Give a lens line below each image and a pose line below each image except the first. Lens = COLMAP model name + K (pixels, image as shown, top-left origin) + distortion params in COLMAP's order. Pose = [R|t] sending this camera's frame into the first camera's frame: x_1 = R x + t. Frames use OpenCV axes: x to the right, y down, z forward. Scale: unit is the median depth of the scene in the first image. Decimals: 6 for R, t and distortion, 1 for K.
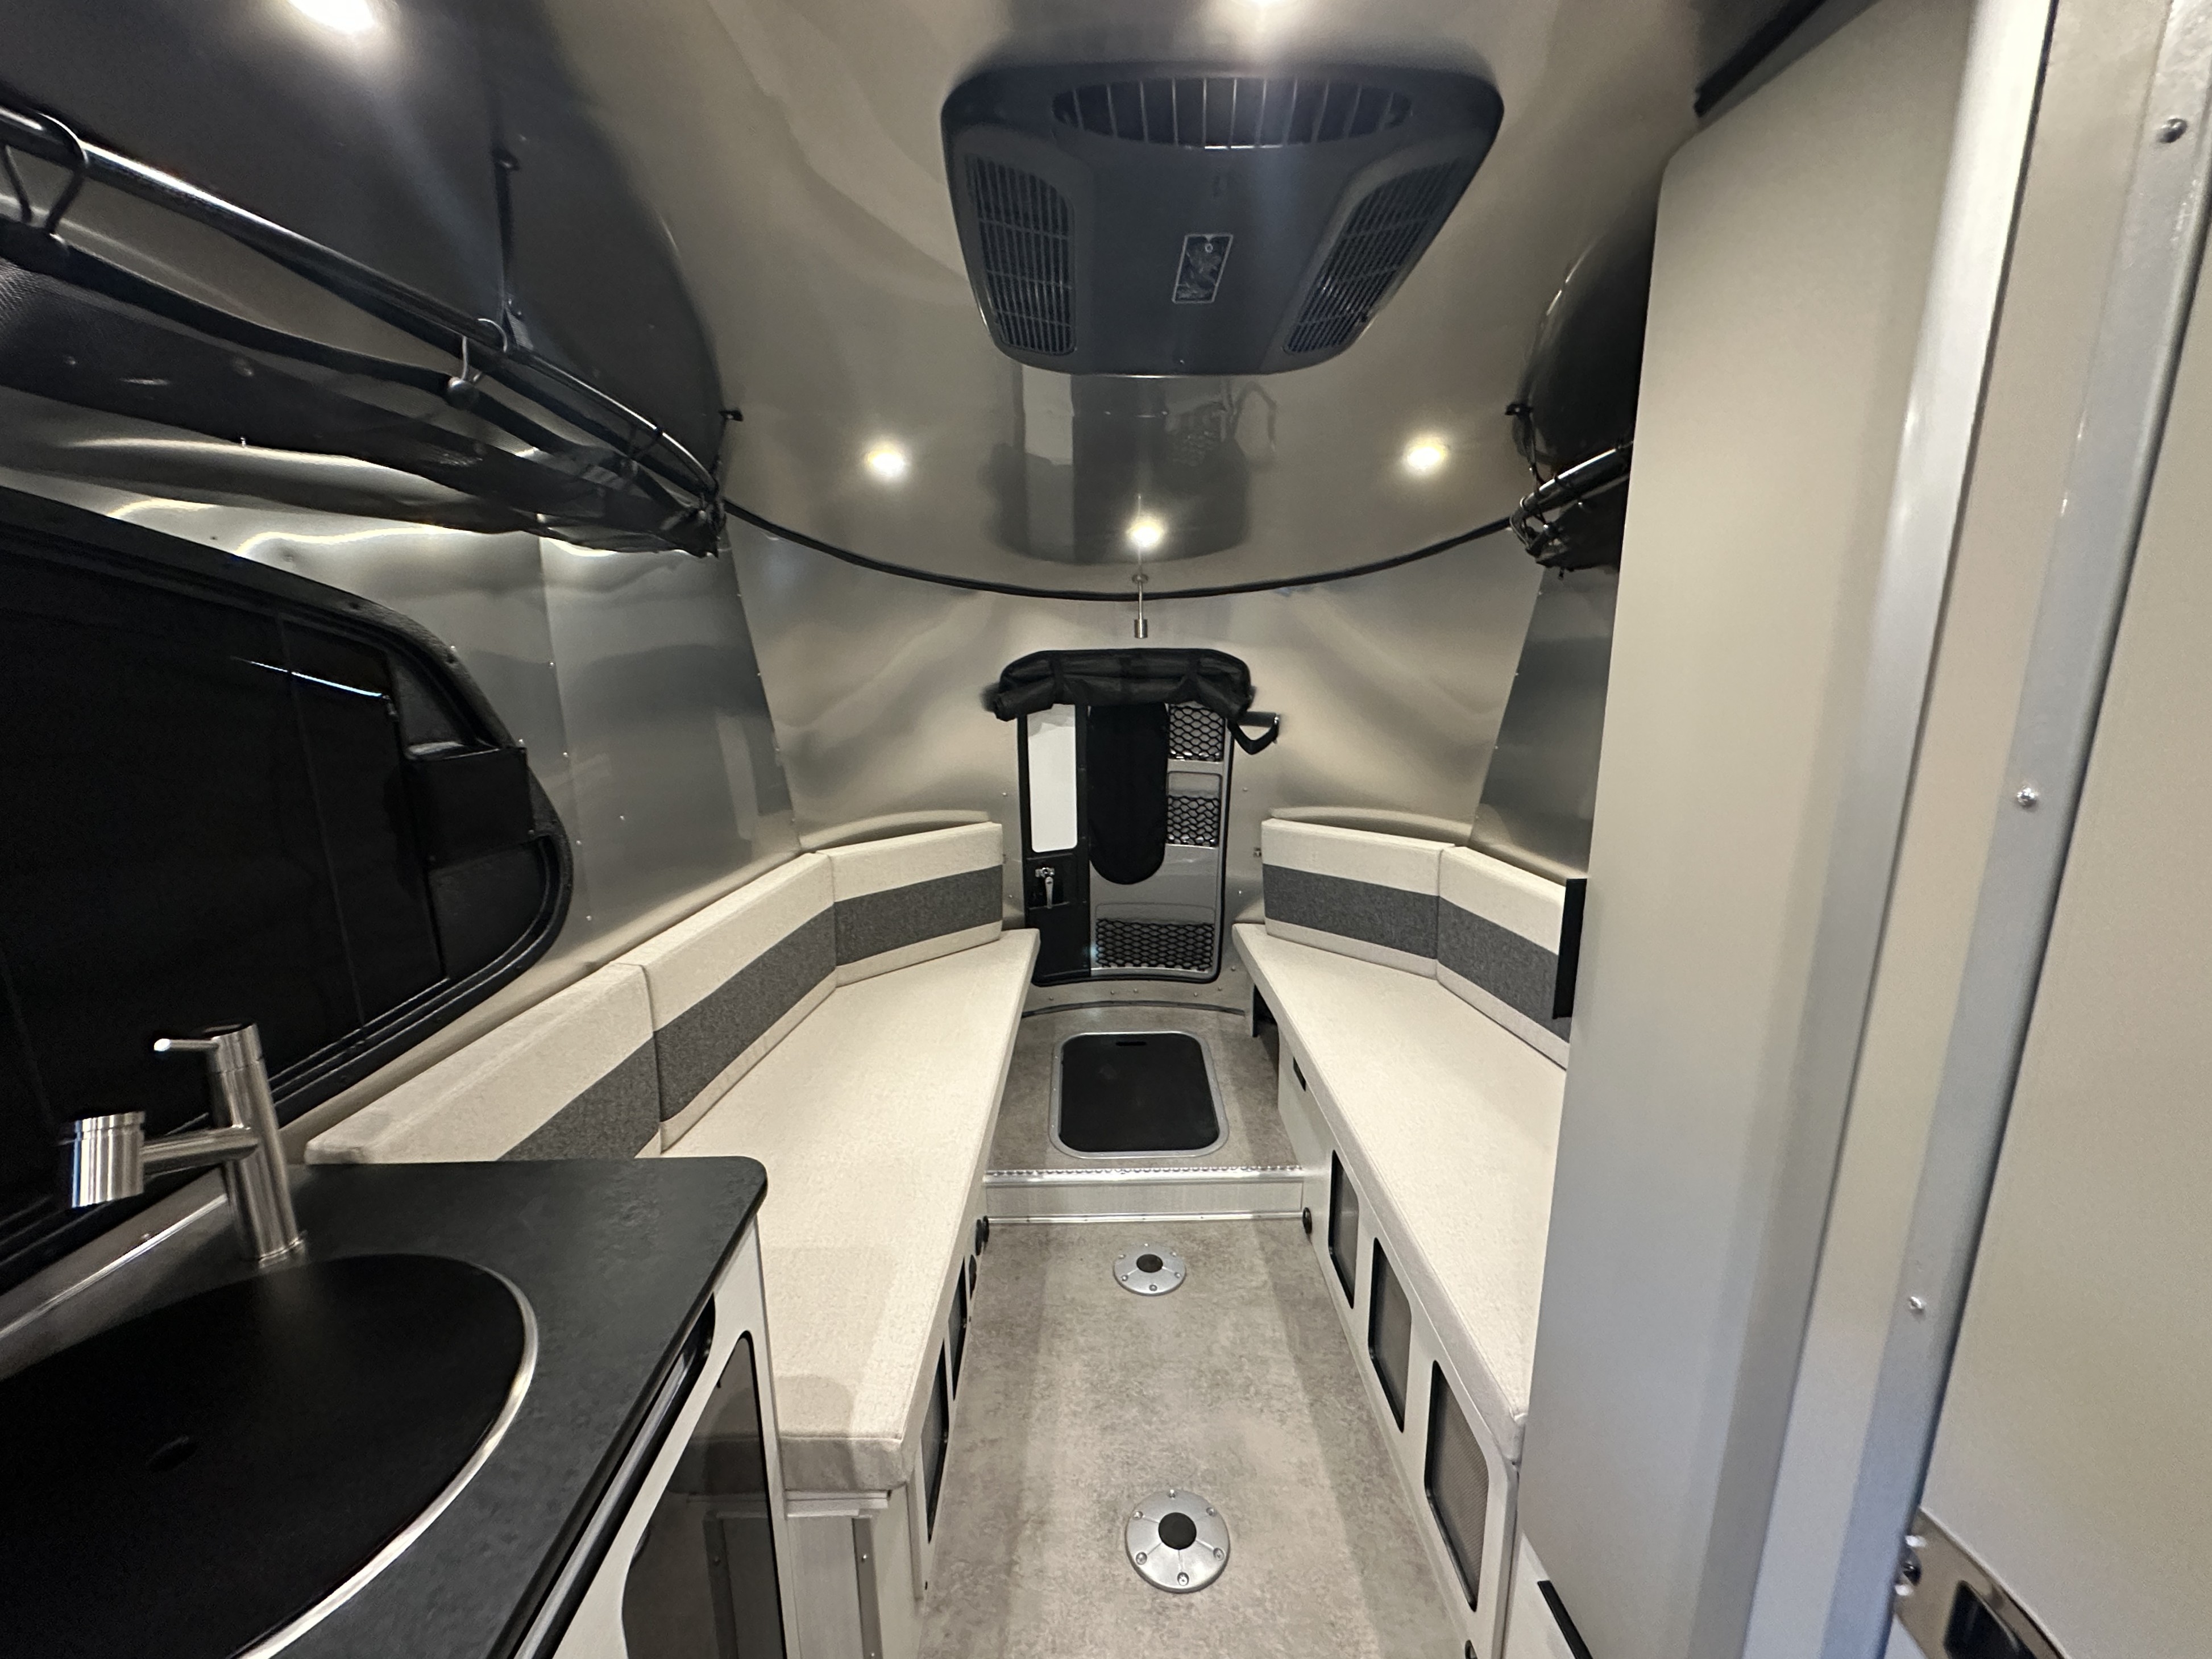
lens RADIAL K [[911.7, 0, 1105.9], [0, 911.7, 825.8], [0, 0, 1]] dist [-0.001761, 0.000171]
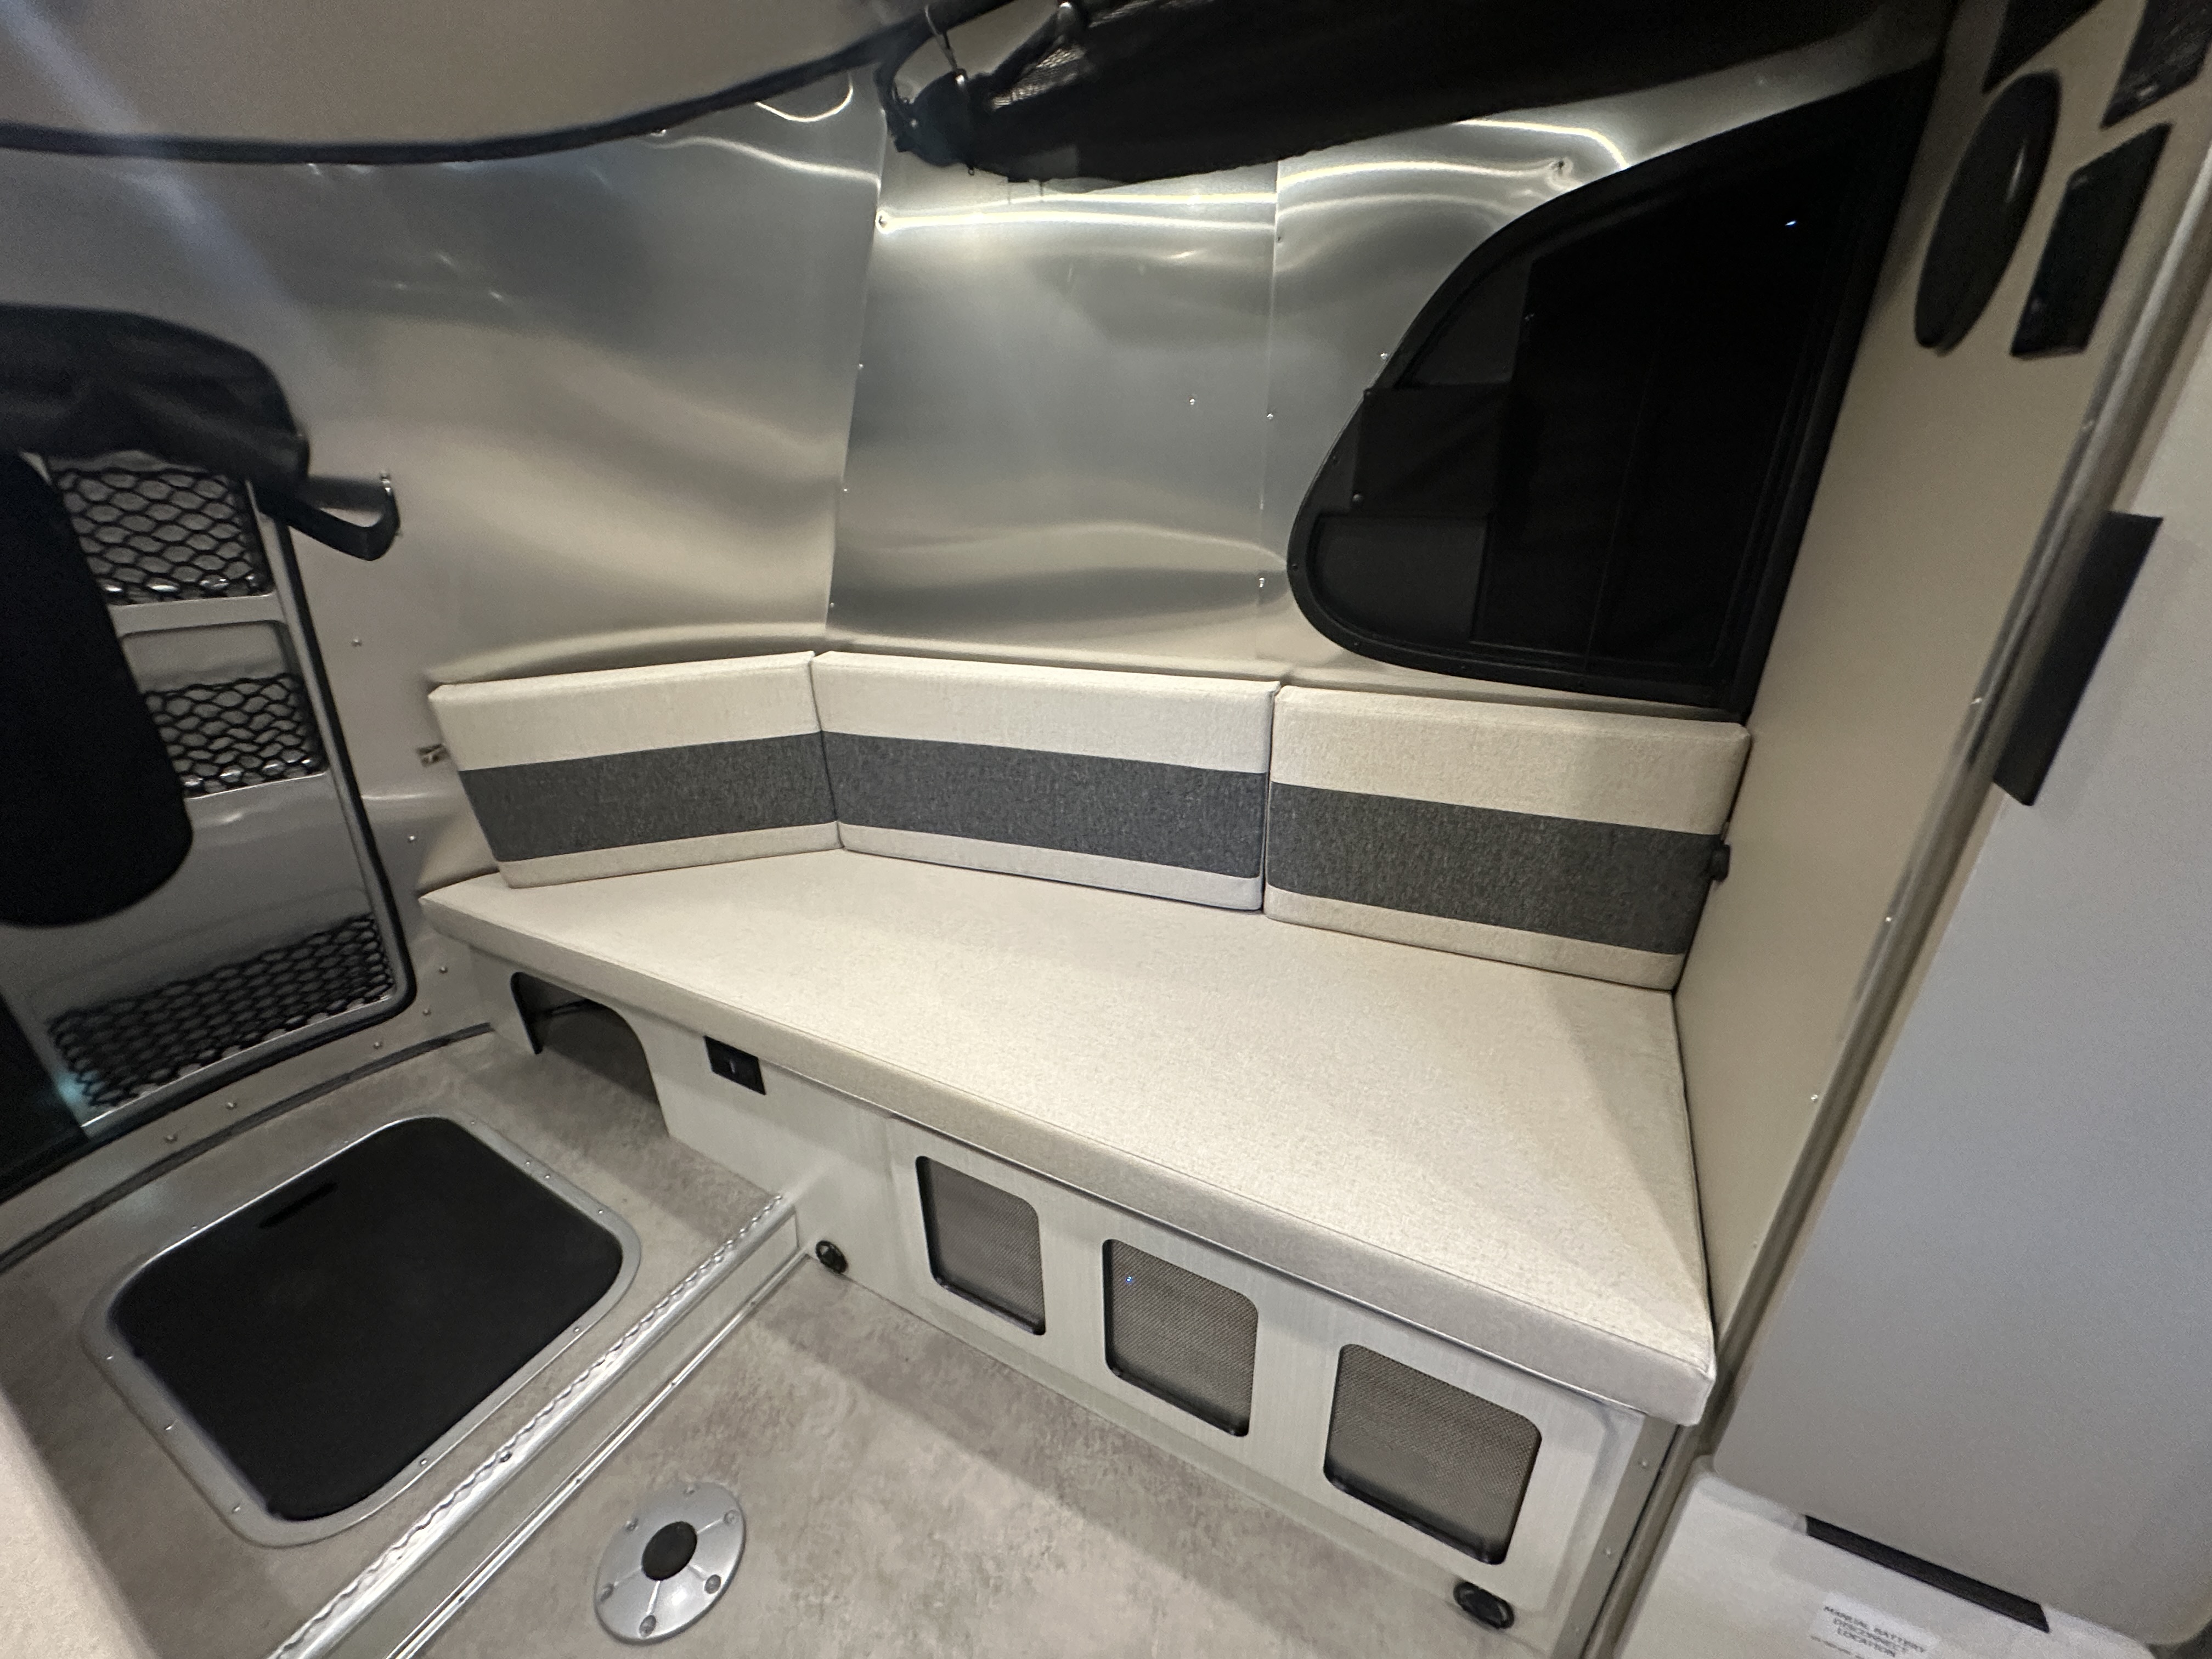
lens RADIAL K [[884.5, 0, 1106.1], [0, 884.5, 826.2], [0, 0, 1]] dist [-0.001451, -0.000139]
pose [[0.497412, -0.360007, 0.789288, -0.065844], [0.194529, 0.932945, 0.302938, -0.013293], [-0.845423, 0.002854, 0.534090, 0.430282]]
